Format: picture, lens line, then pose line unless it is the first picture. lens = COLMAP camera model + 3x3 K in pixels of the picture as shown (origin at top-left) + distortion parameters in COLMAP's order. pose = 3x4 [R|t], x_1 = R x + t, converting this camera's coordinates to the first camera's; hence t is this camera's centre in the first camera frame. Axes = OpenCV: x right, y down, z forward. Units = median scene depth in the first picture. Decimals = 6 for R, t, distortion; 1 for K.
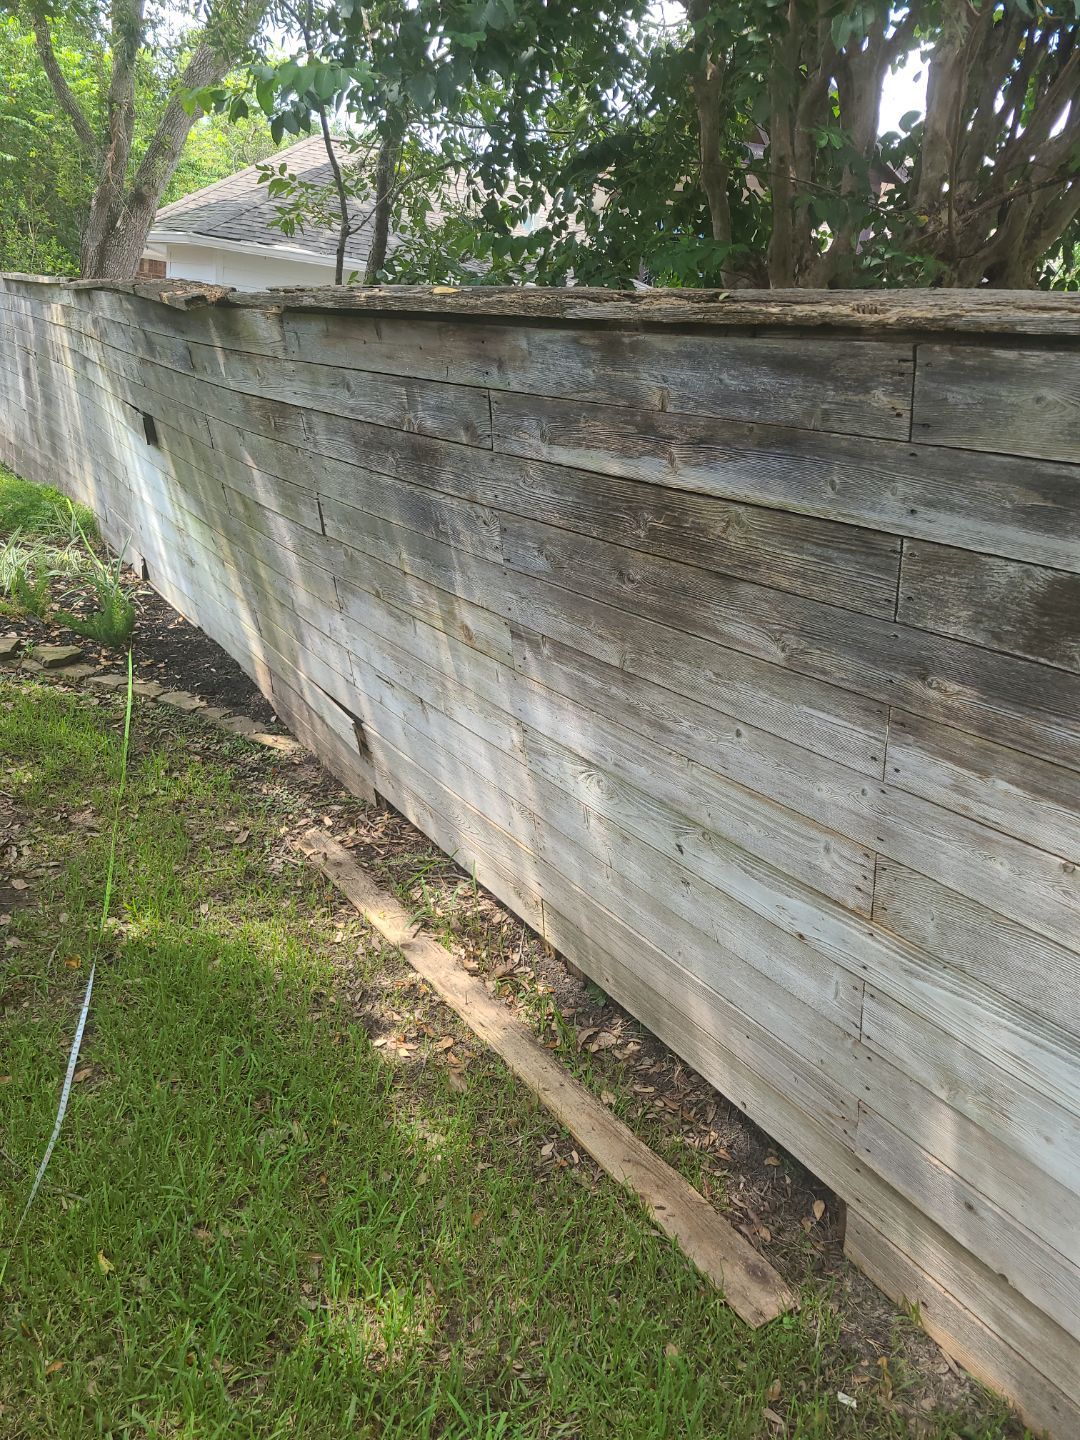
lens RADIAL K [[1099.4, 0, 558.5], [0, 1099.4, 721.2], [0, 0, 1]] dist [0.044383, -0.022377]
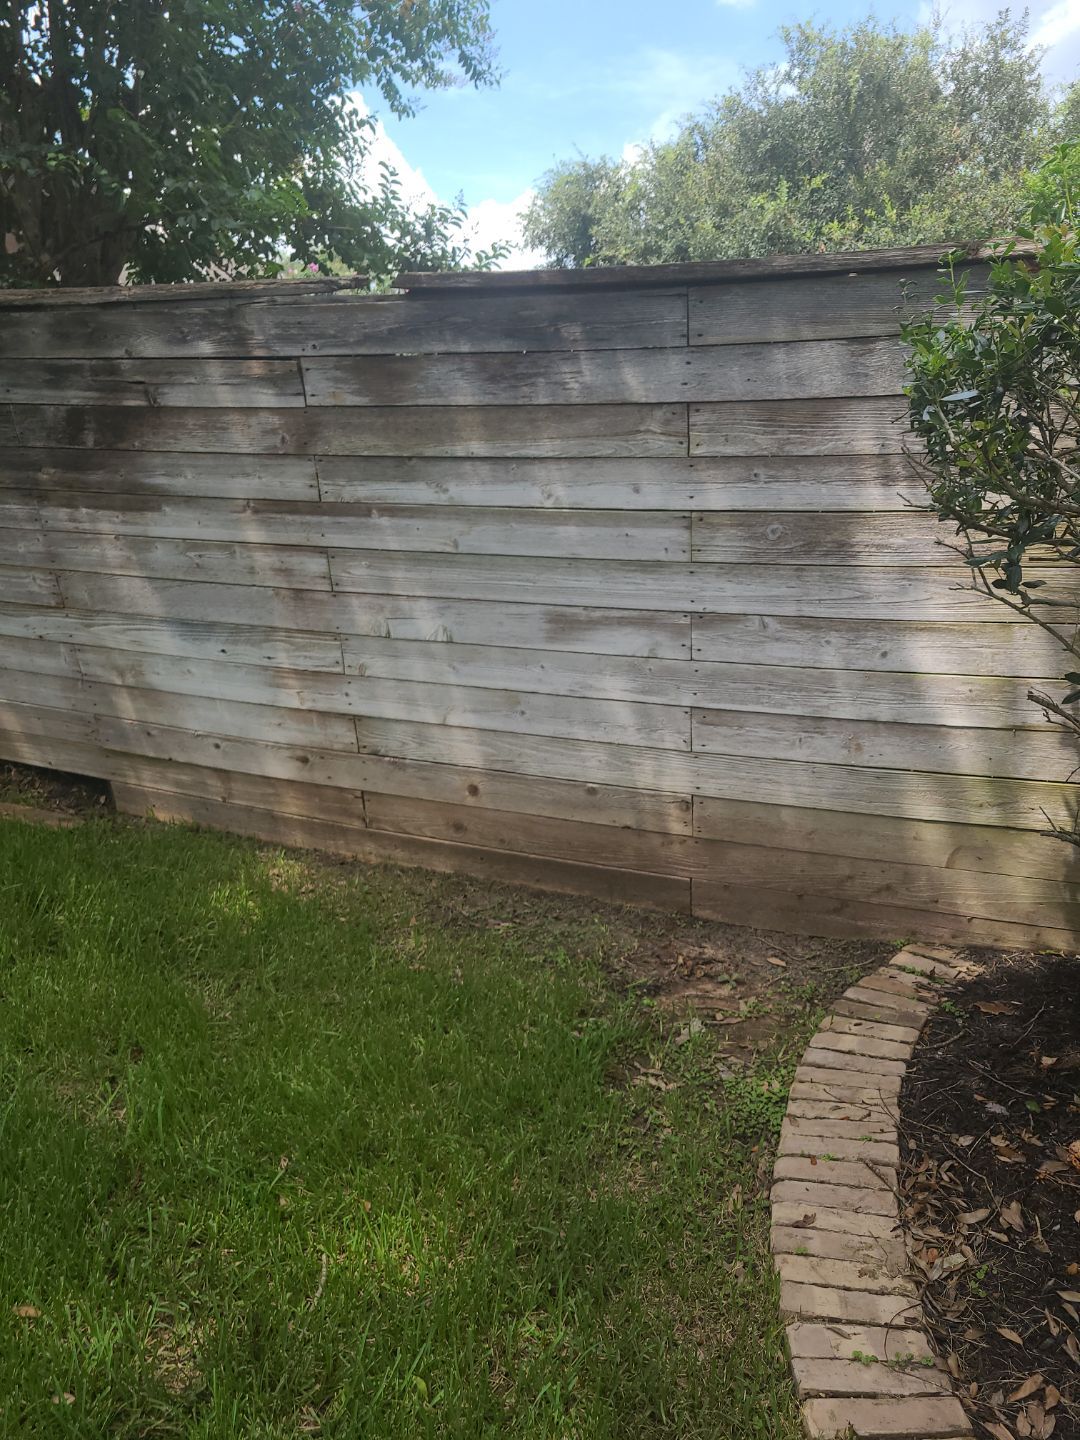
lens RADIAL K [[1099.4, 0, 558.5], [0, 1099.4, 721.2], [0, 0, 1]] dist [0.044383, -0.022377]
pose [[0.861300, -0.222388, 0.456843, 0.055784], [0.237373, 0.971092, 0.025195, 0.320874], [-0.449240, 0.086742, 0.889190, -0.686866]]
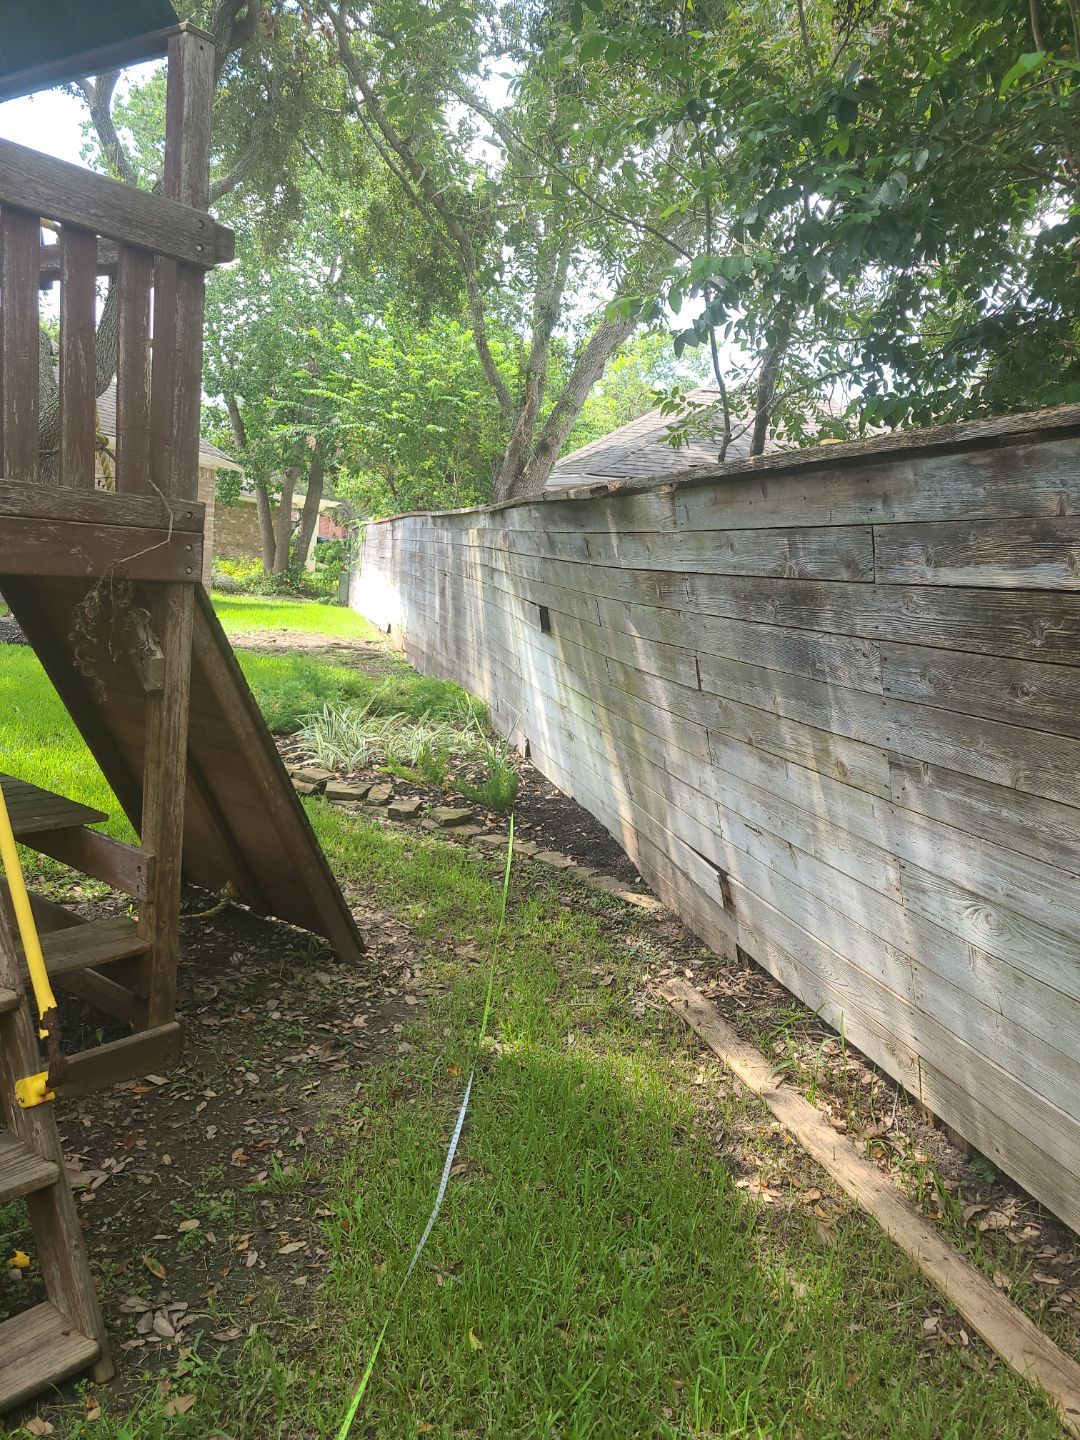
lens RADIAL K [[1099.4, 0, 558.5], [0, 1099.4, 721.2], [0, 0, 1]] dist [0.044383, -0.022377]
pose [[0.950363, 0.008288, -0.311034, -0.015369], [-0.068953, 0.980400, -0.184559, 0.076102], [0.303408, 0.196845, 0.932307, -0.021699]]
